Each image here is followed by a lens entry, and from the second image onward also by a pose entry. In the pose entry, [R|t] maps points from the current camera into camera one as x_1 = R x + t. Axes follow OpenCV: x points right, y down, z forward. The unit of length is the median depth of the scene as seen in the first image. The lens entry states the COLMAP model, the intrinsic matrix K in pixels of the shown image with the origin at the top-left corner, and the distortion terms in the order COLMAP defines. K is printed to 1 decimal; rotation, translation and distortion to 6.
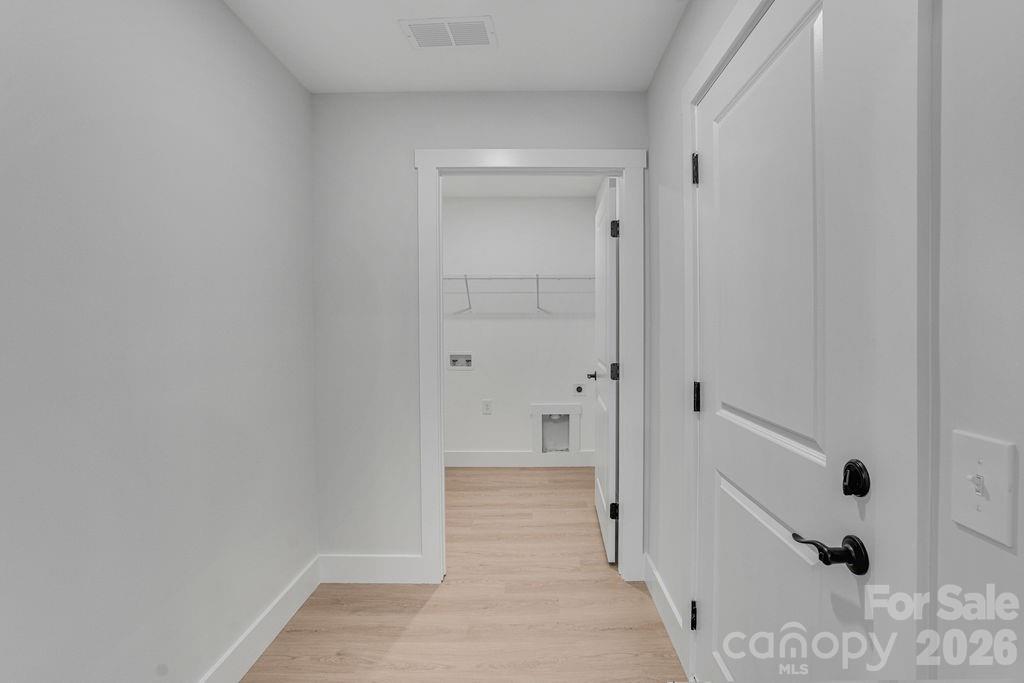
lens RADIAL K [[497.9, 0, 493.9], [0, 497.9, 333.0], [0, 0, 1]] dist [-0.000222, 0.000113]
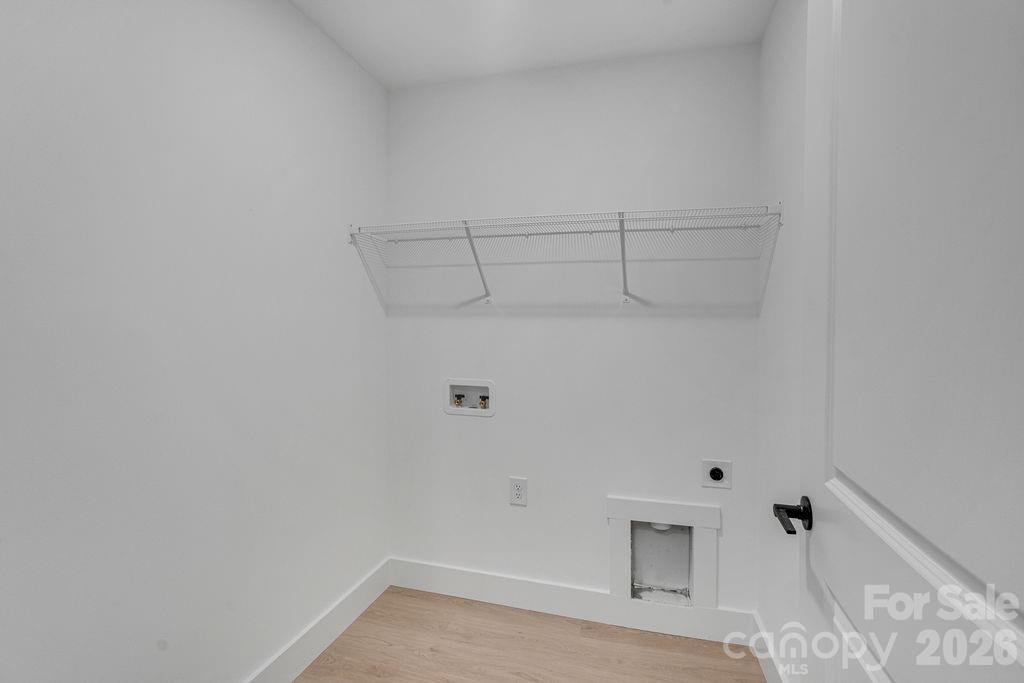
lens RADIAL K [[497.9, 0, 493.9], [0, 497.9, 333.0], [0, 0, 1]] dist [-0.000222, 0.000113]
pose [[0.980223, 0.006689, -0.197781, 0.060096], [-0.005140, 0.999952, 0.008346, -0.015149], [0.197827, -0.007164, 0.980211, 0.501575]]
